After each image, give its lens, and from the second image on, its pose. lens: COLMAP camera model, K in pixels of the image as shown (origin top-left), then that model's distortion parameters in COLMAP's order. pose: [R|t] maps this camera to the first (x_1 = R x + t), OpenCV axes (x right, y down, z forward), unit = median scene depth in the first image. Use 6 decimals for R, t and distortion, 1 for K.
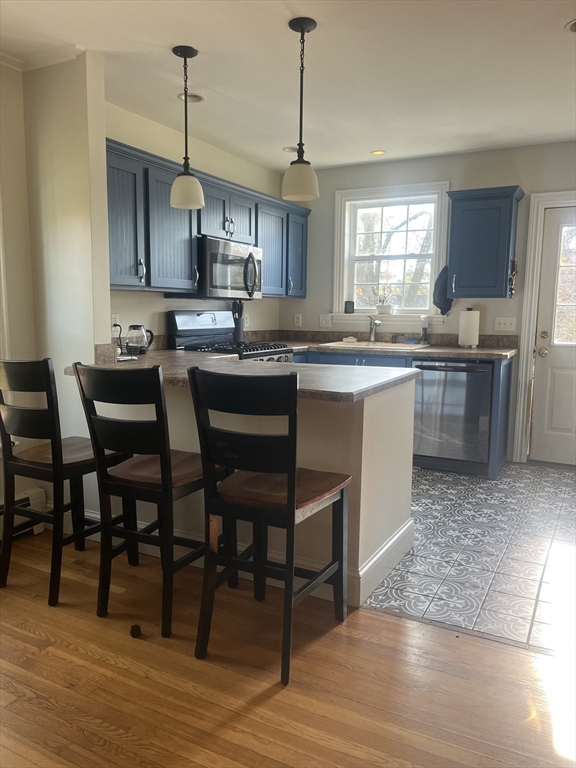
lens RADIAL K [[584.5, 0, 289.2], [0, 584.5, 374.4], [0, 0, 1]] dist [0.049263, -0.085606]
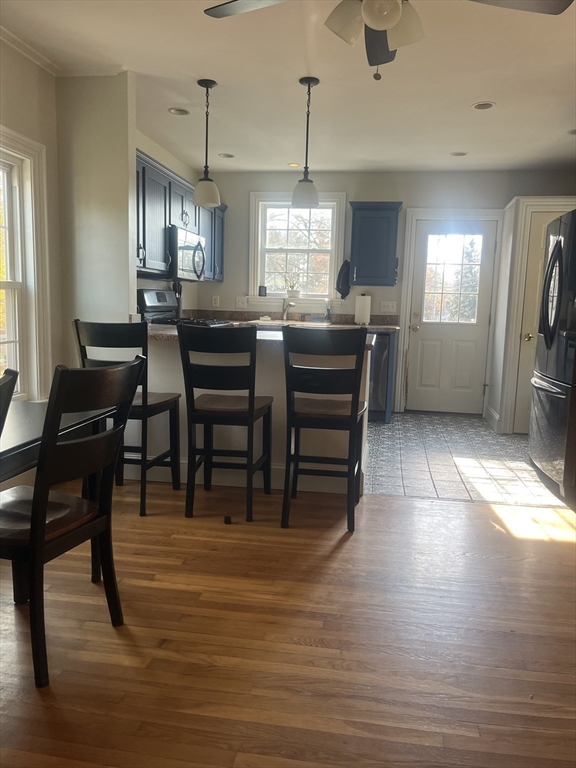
lens RADIAL K [[596.4, 0, 289.2], [0, 596.4, 371.2], [0, 0, 1]] dist [0.039159, -0.094495]
pose [[0.941188, -0.020320, 0.337271, -0.289219], [0.017132, 0.999776, 0.012425, 0.037145], [-0.337447, -0.005916, 0.941326, -0.174539]]
